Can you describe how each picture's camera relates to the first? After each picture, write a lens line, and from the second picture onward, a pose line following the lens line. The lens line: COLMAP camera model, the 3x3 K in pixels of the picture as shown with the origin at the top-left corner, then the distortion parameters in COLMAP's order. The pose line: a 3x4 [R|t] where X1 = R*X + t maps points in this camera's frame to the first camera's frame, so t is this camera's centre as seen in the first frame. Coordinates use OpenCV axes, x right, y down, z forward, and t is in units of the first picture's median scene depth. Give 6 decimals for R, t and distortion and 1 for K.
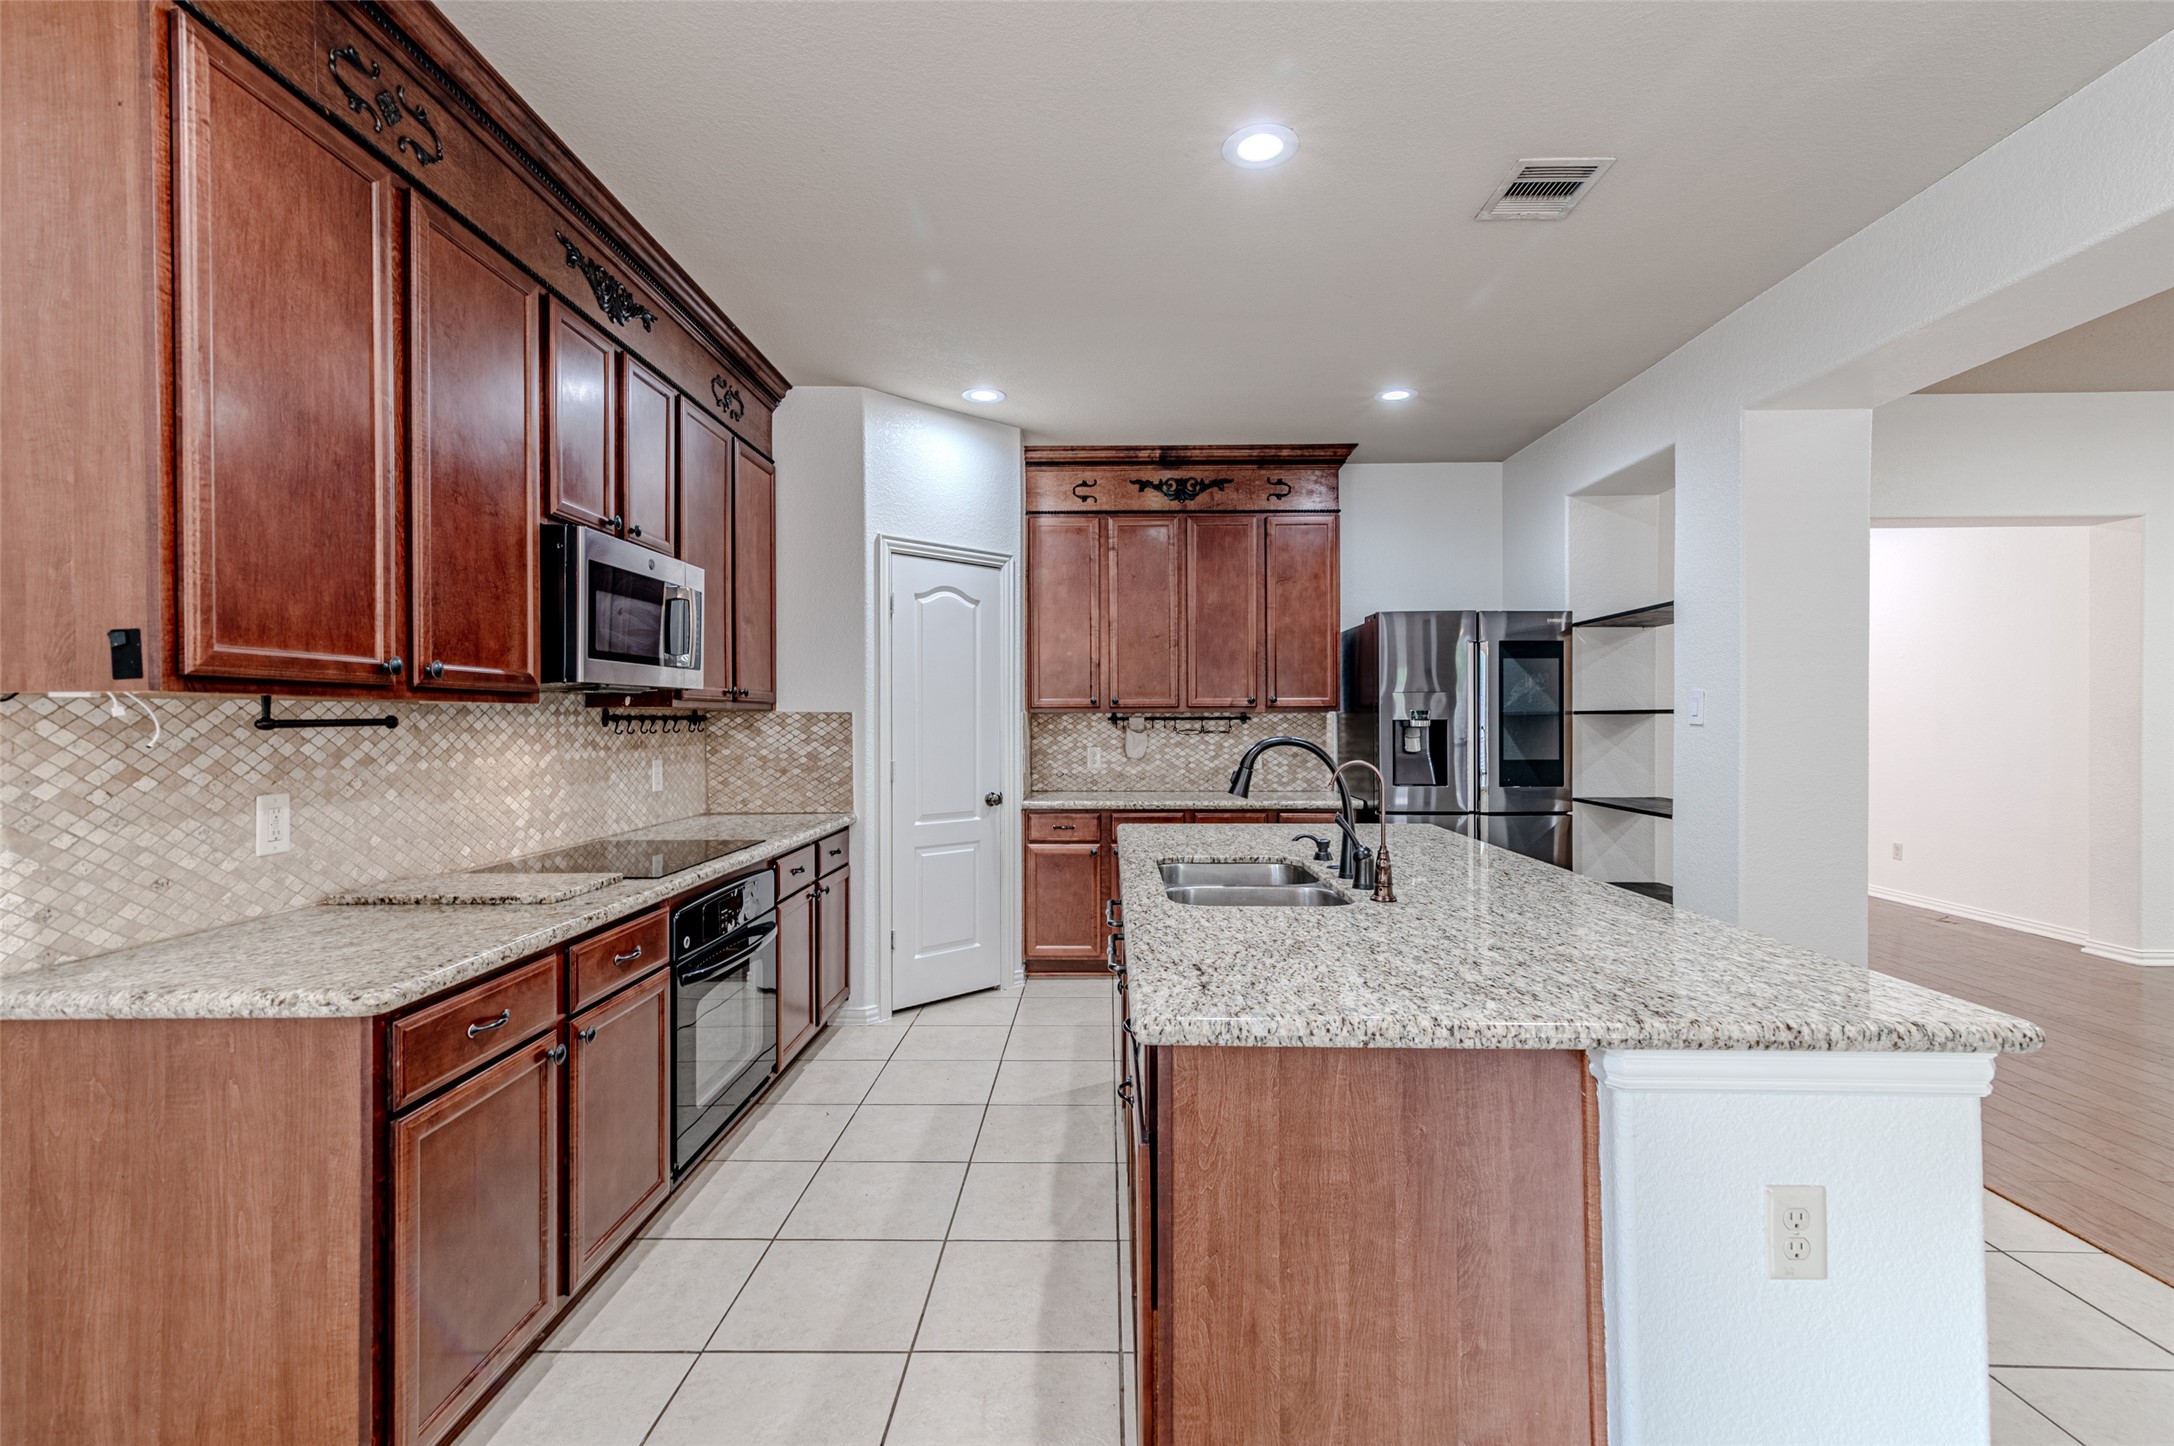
lens RADIAL K [[999.9, 0, 1088.1], [0, 999.9, 720.1], [0, 0, 1]] dist [0.014079, 0.000207]
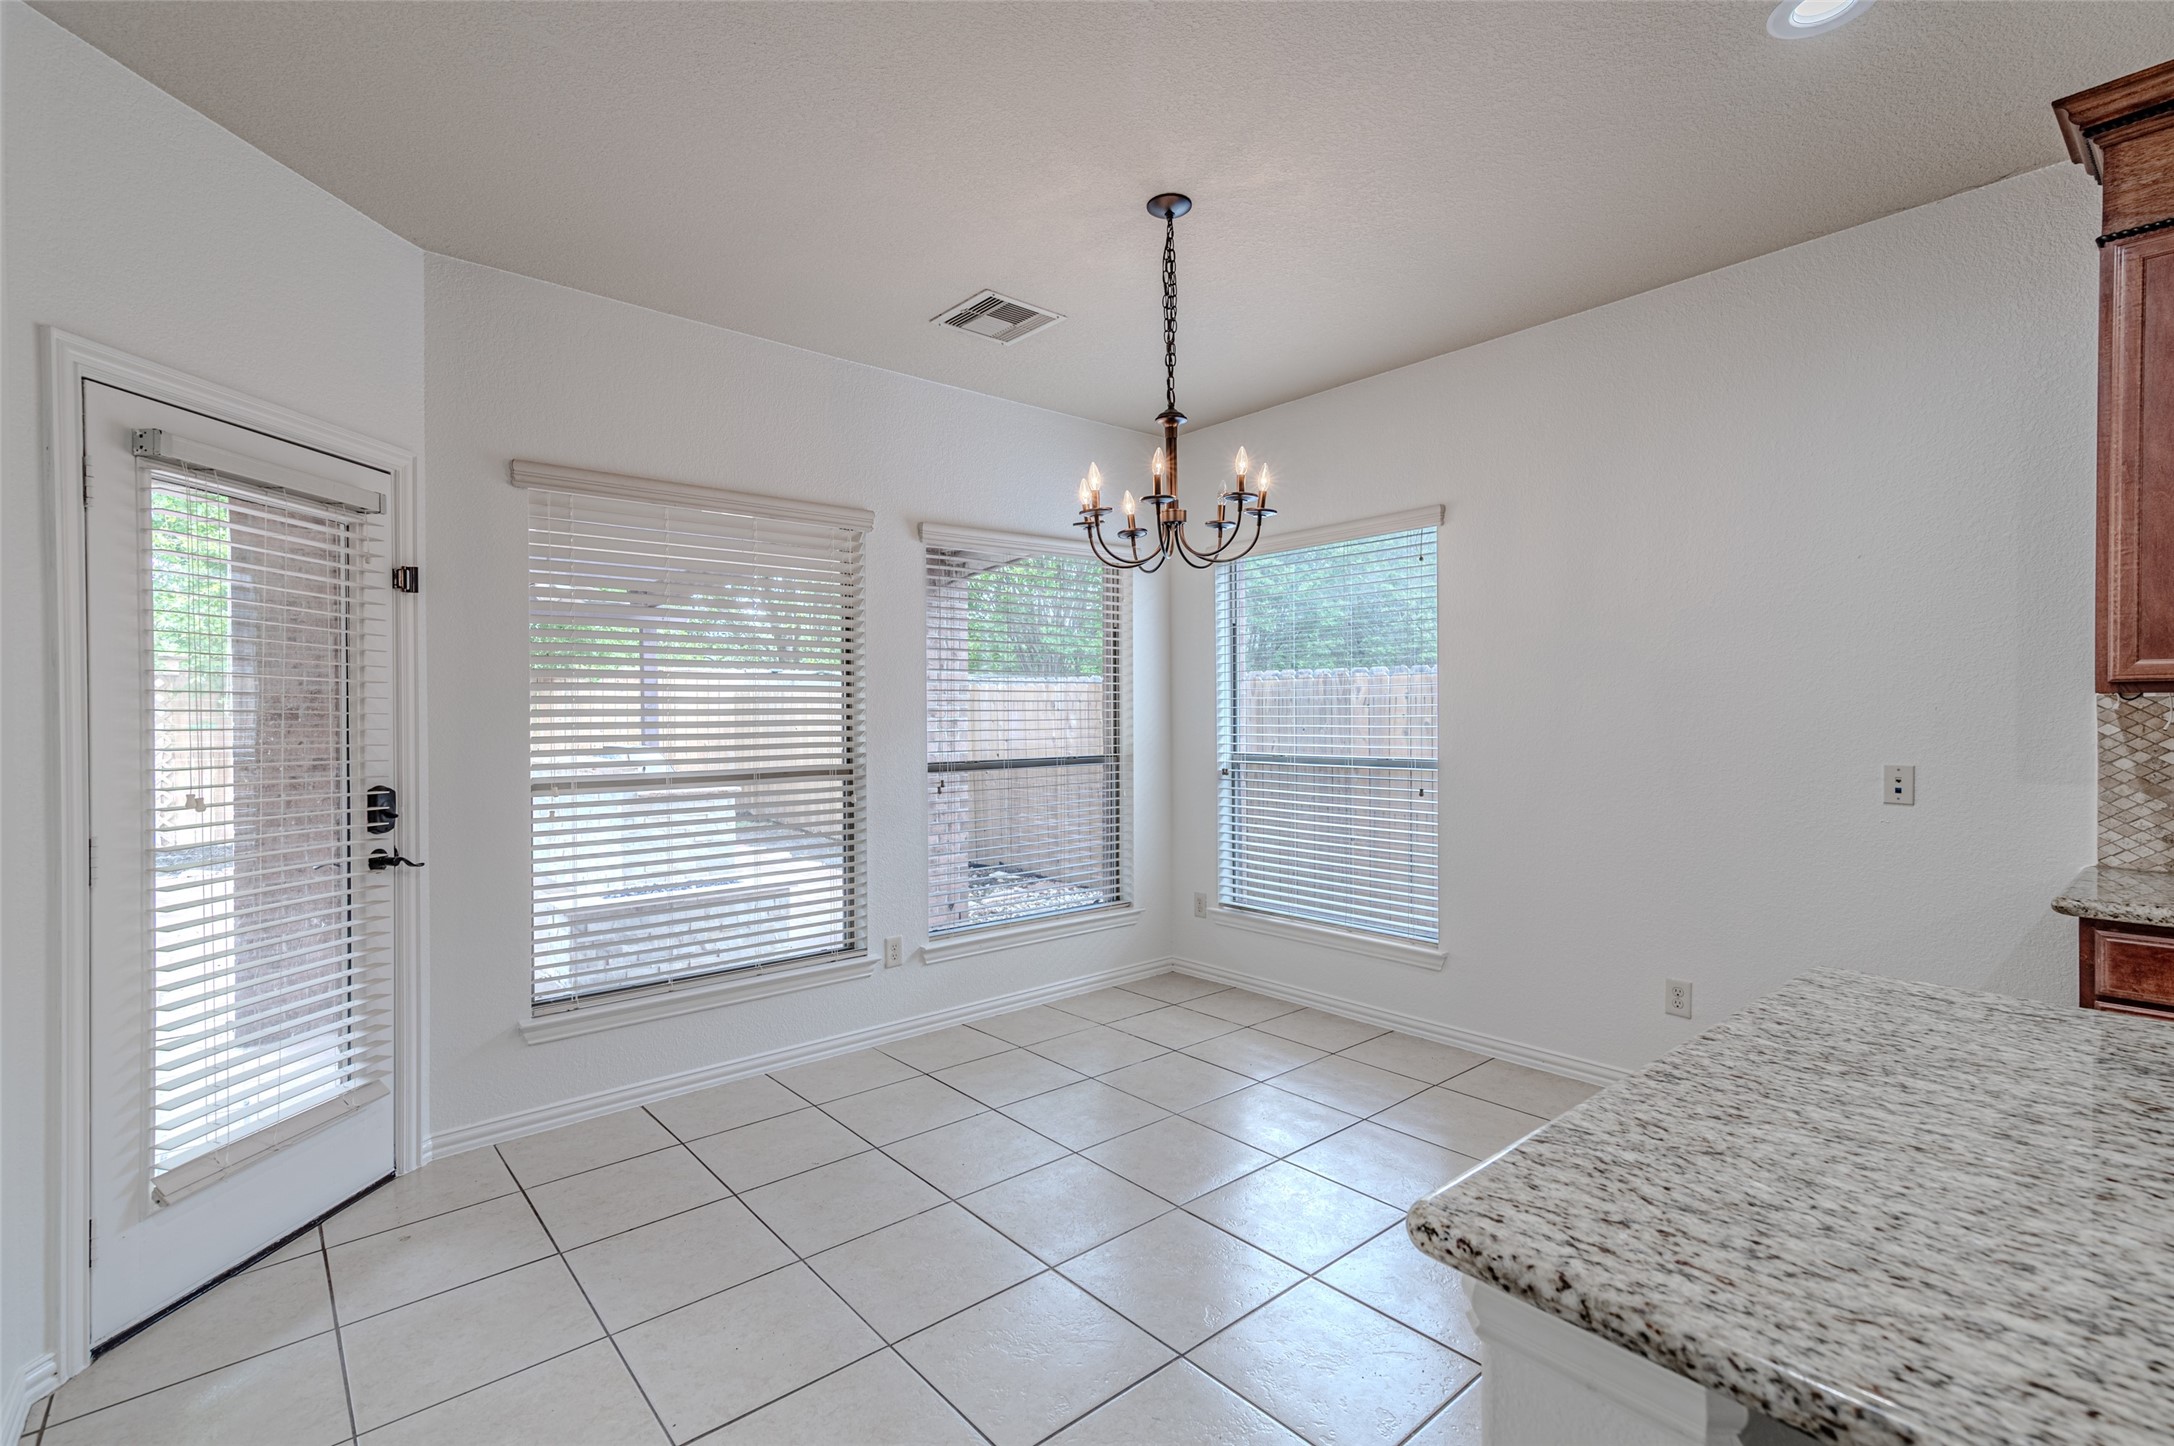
lens RADIAL K [[999.9, 0, 1087.8], [0, 999.9, 718.4], [0, 0, 1]] dist [0.014079, 0.000207]
pose [[-0.748130, 0.007283, -0.663513, 1.244332], [0.003361, 0.999969, 0.007186, -0.005726], [0.663544, 0.003146, -0.748131, 1.089801]]
